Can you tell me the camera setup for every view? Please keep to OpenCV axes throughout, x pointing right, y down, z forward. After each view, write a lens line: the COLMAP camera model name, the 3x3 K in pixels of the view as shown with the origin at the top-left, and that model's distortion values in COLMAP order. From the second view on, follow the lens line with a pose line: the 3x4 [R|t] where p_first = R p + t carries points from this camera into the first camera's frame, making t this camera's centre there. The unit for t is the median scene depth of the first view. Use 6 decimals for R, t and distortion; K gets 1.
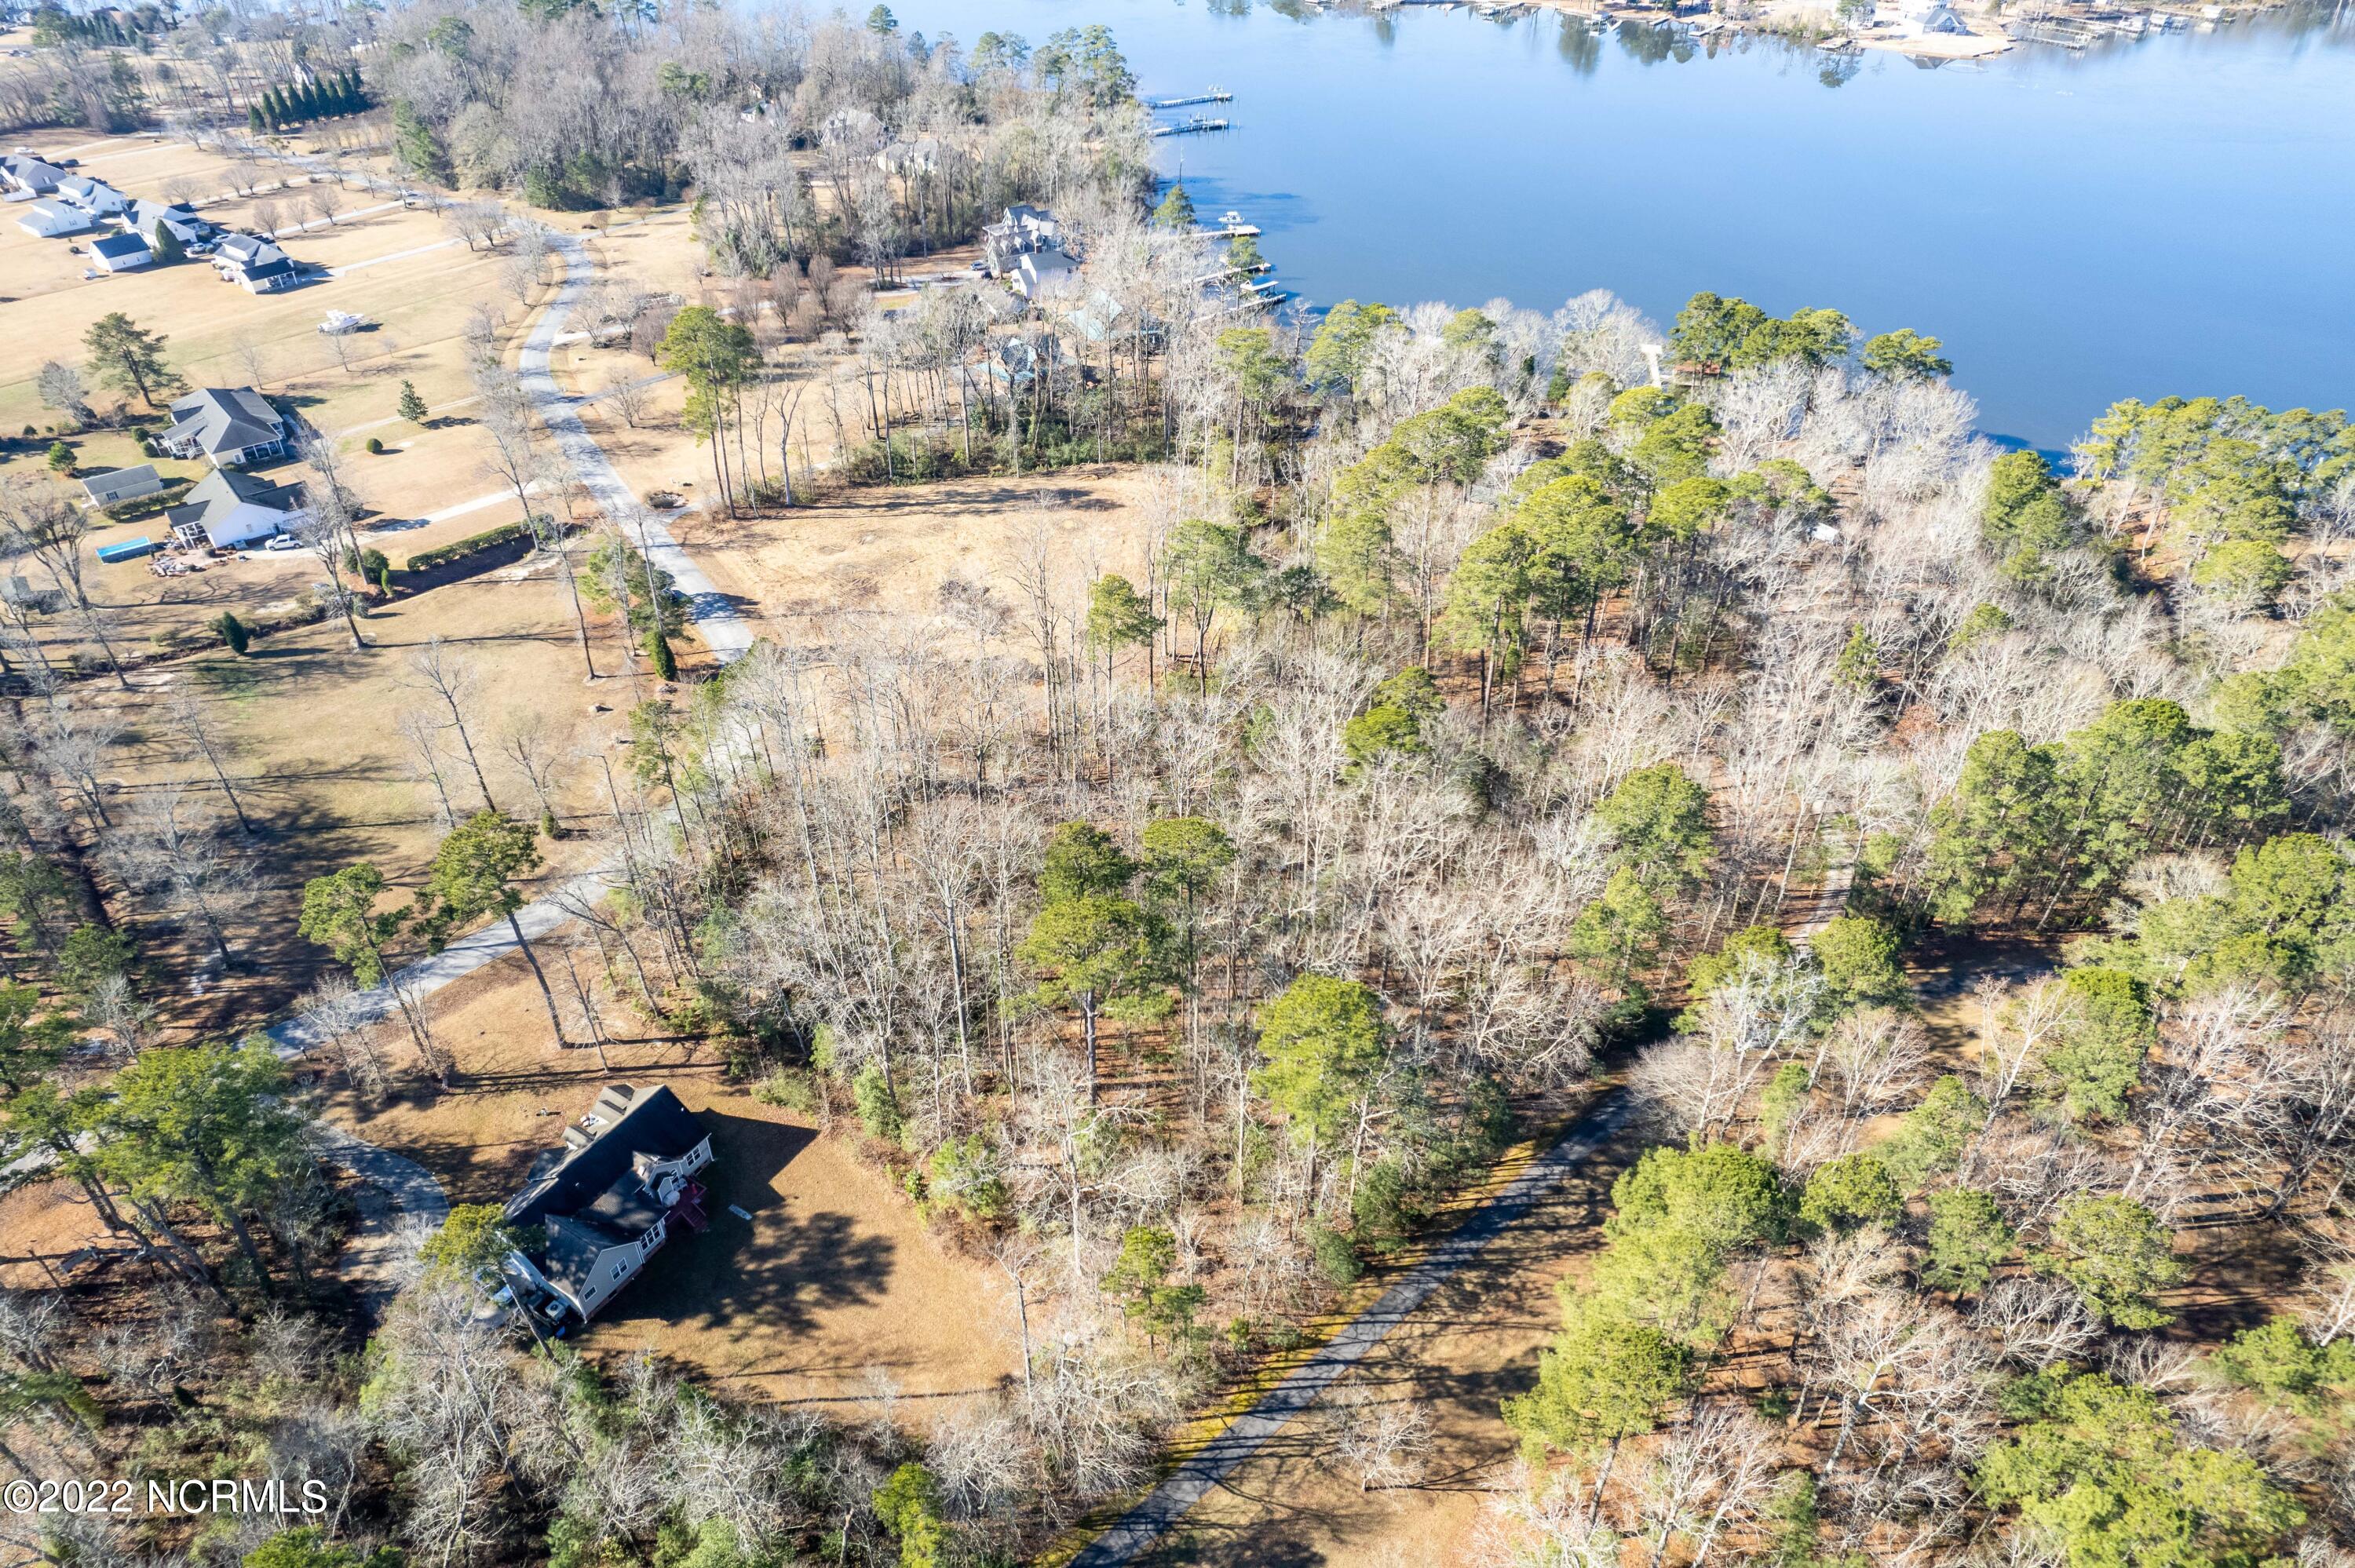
lens RADIAL K [[1522.3, 0, 1178.6], [0, 1522.3, 769.9], [0, 0, 1]] dist [-0.071464, 0.067708]
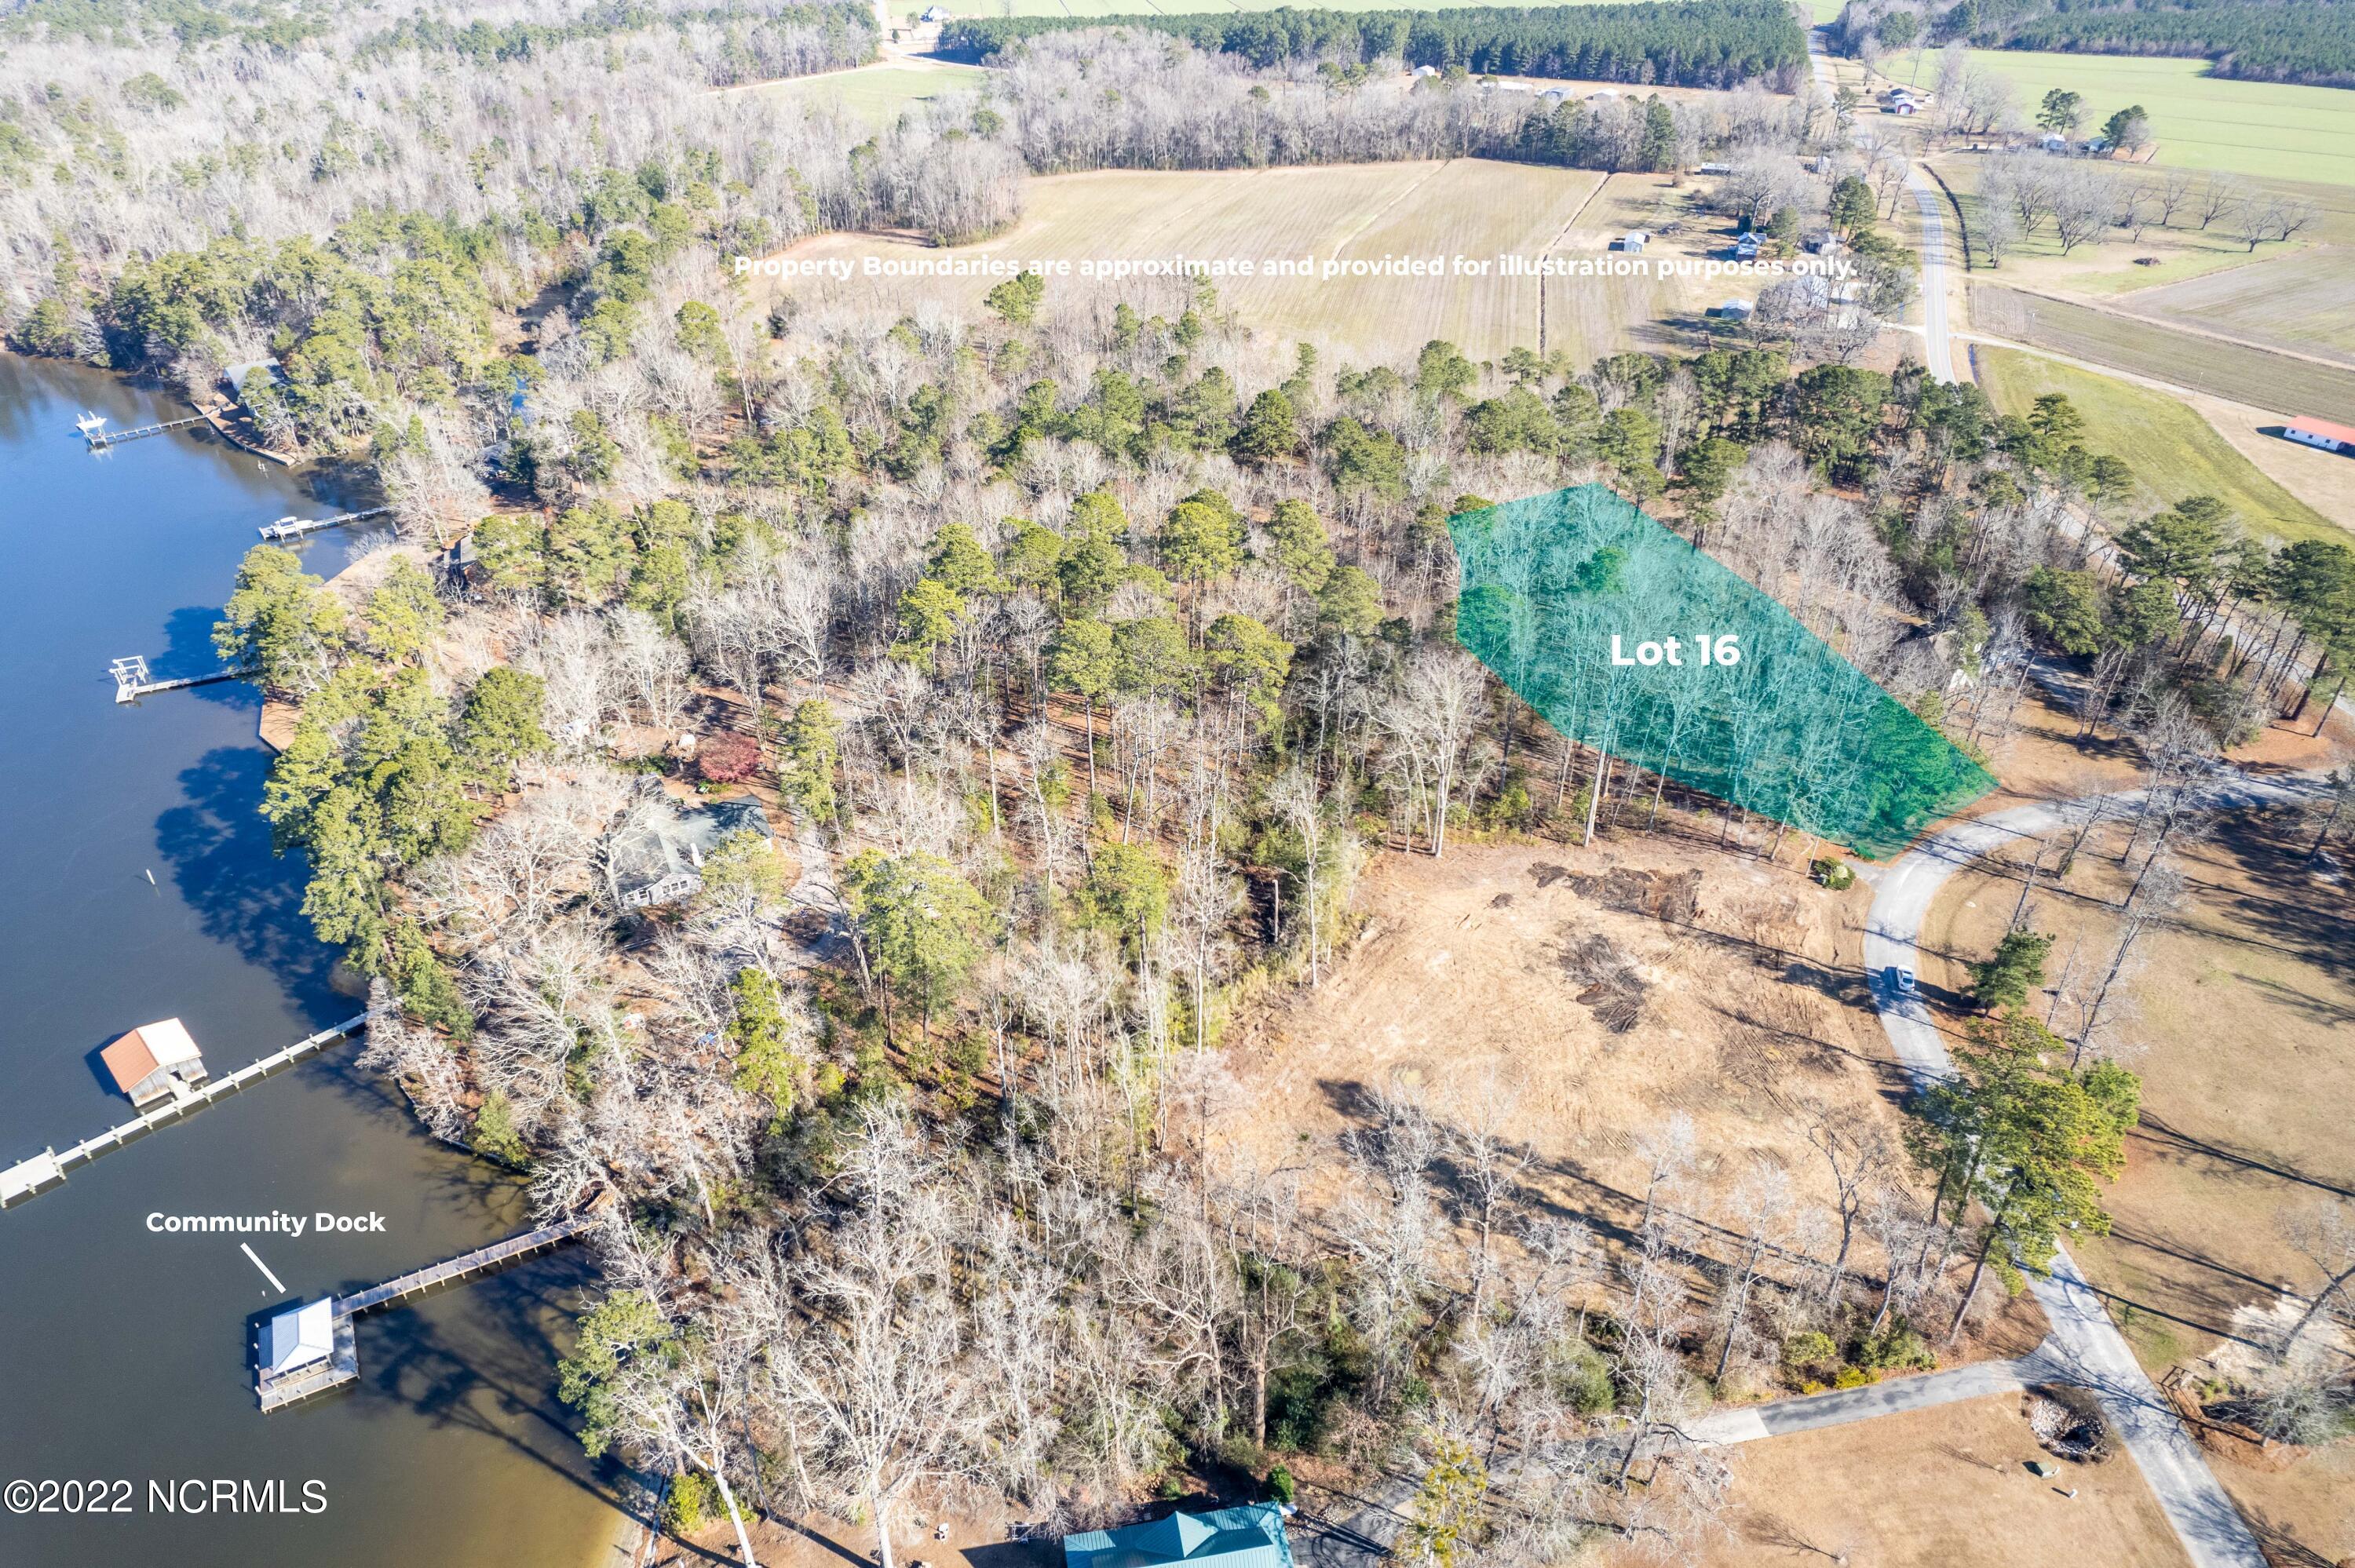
lens RADIAL K [[1522.3, 0, 1188.6], [0, 1522.3, 797.1], [0, 0, 1]] dist [-0.071464, 0.067708]
pose [[-0.838737, -0.298150, 0.455661, -0.275287], [0.318300, 0.410507, 0.854500, -0.873465], [-0.441821, 0.861737, -0.249406, 1.163434]]
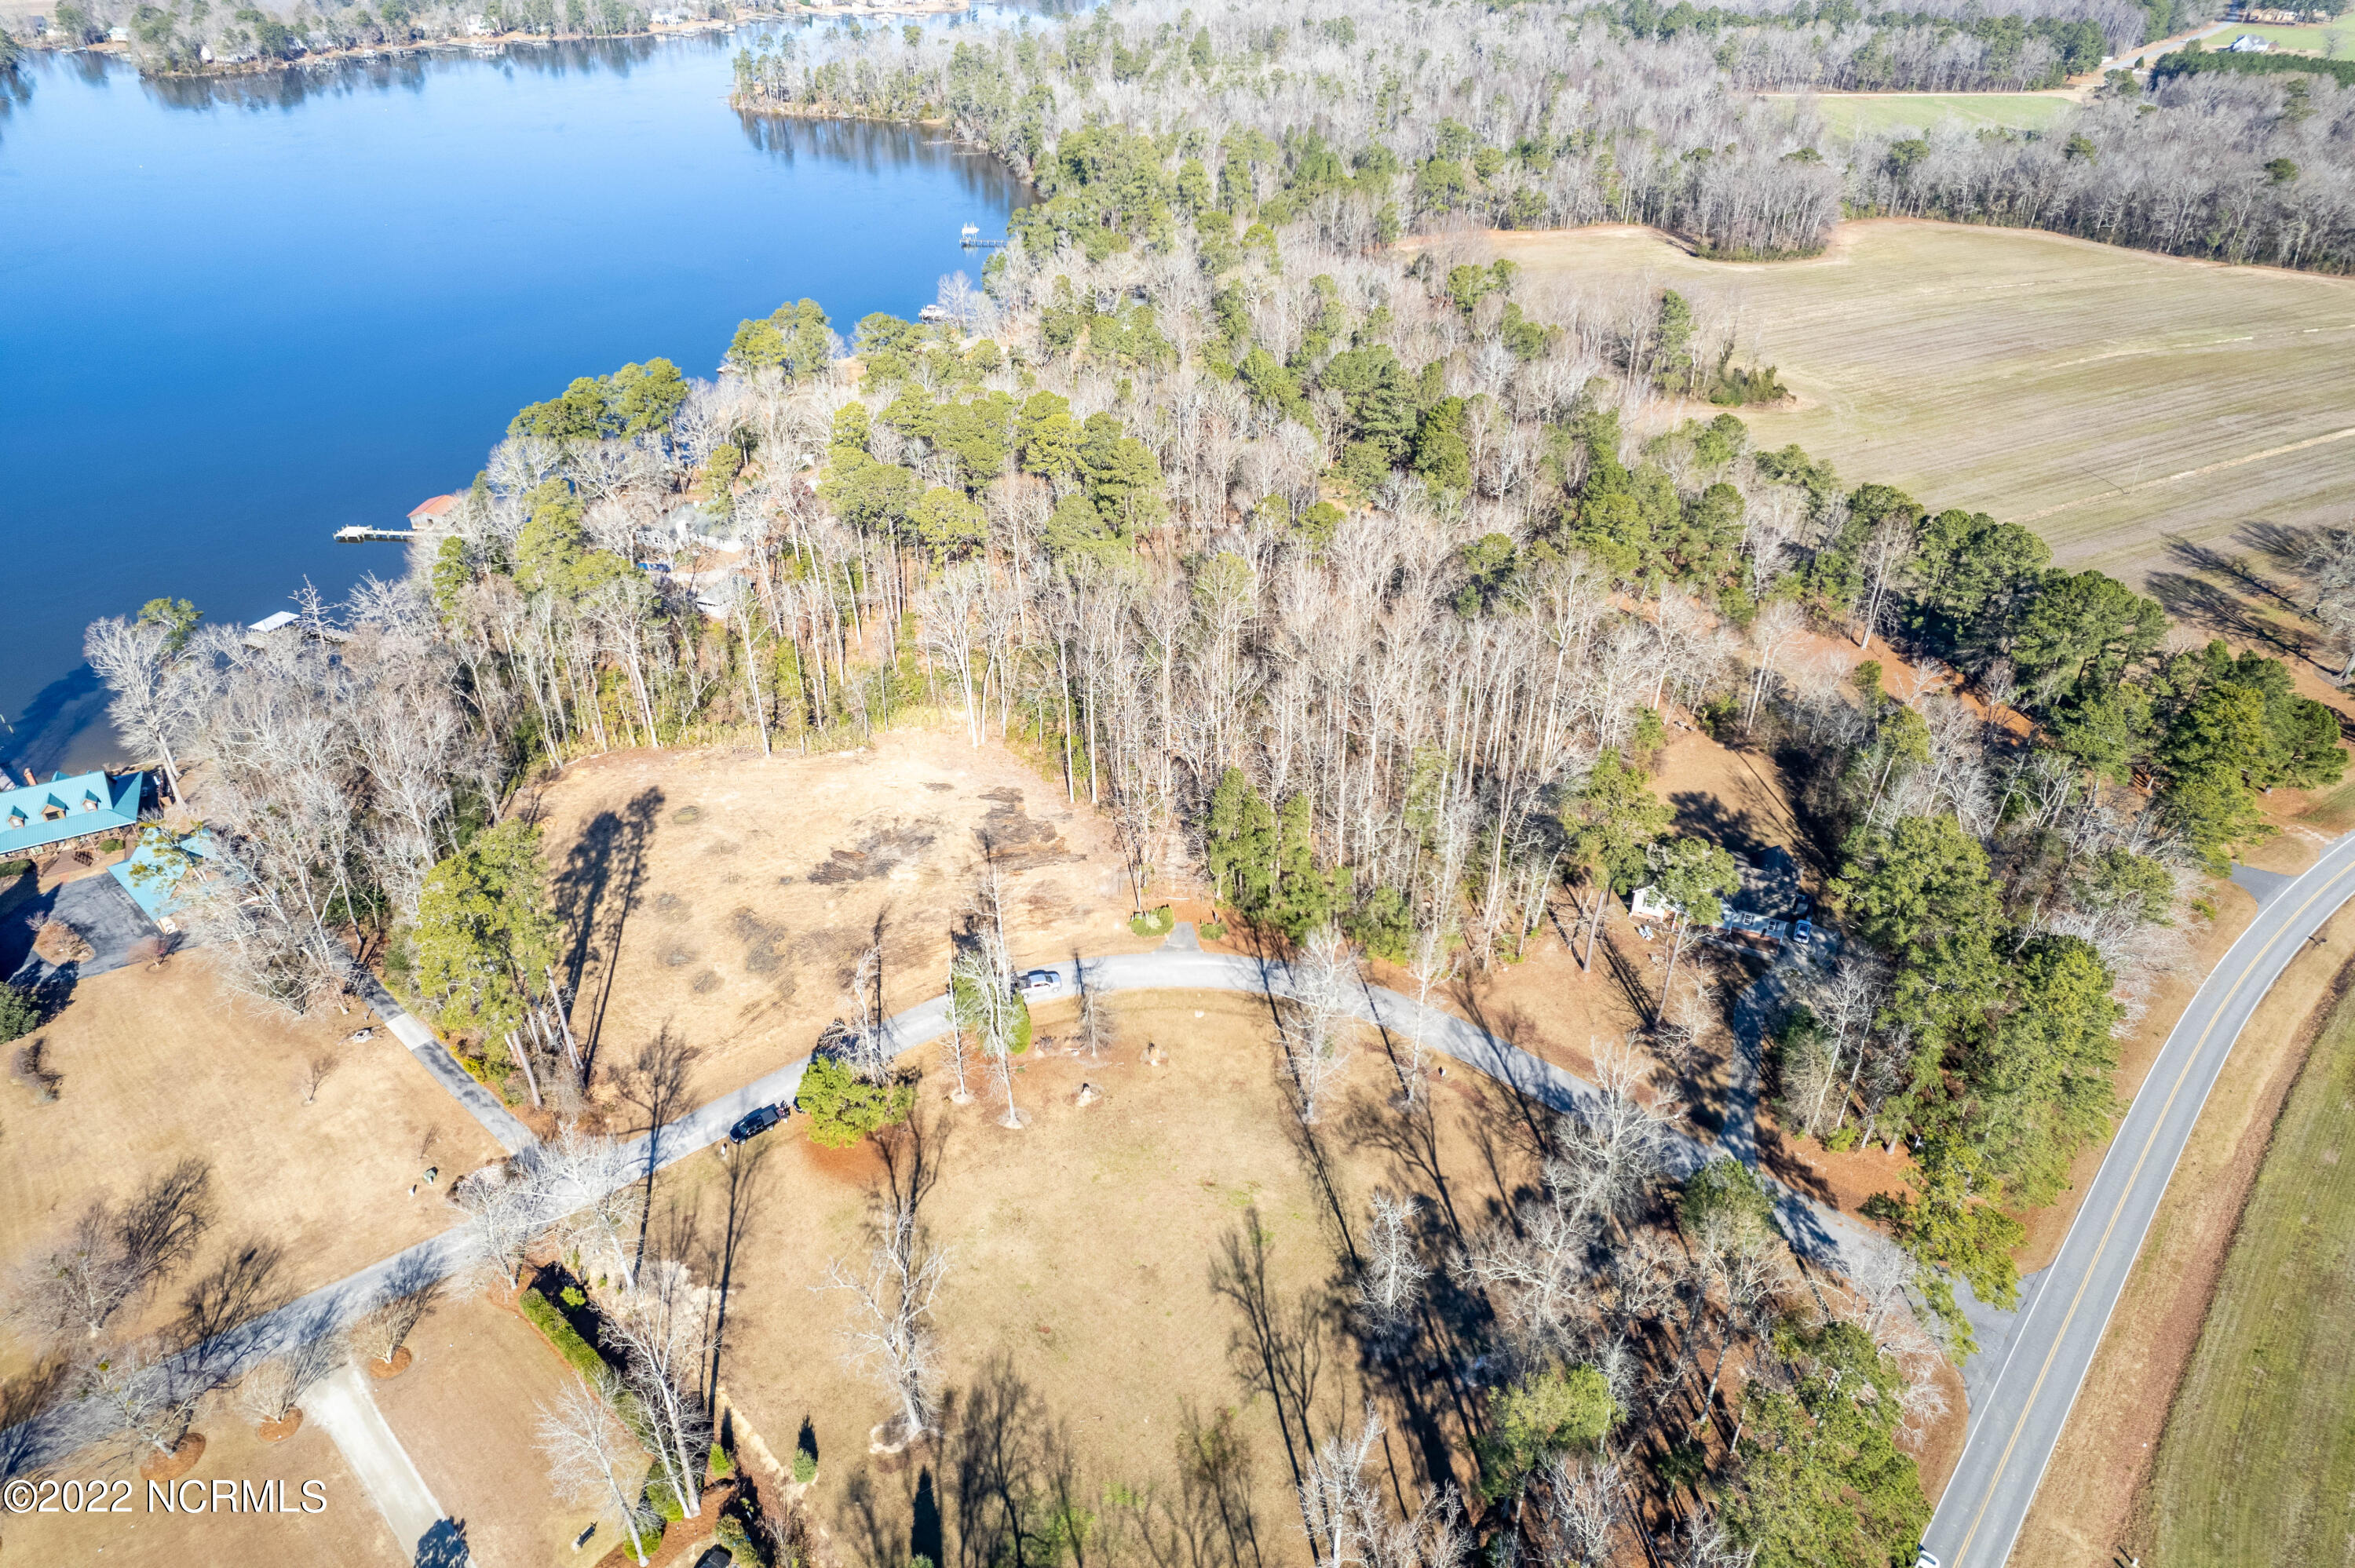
lens RADIAL K [[1522.3, 0, 1159.9], [0, 1522.3, 762.5], [0, 0, 1]] dist [-0.071464, 0.067708]
pose [[-0.081512, -0.531868, 0.842895, -0.853870], [0.585781, 0.658658, 0.472261, -0.456525], [-0.806360, 0.532247, 0.257869, 0.566749]]
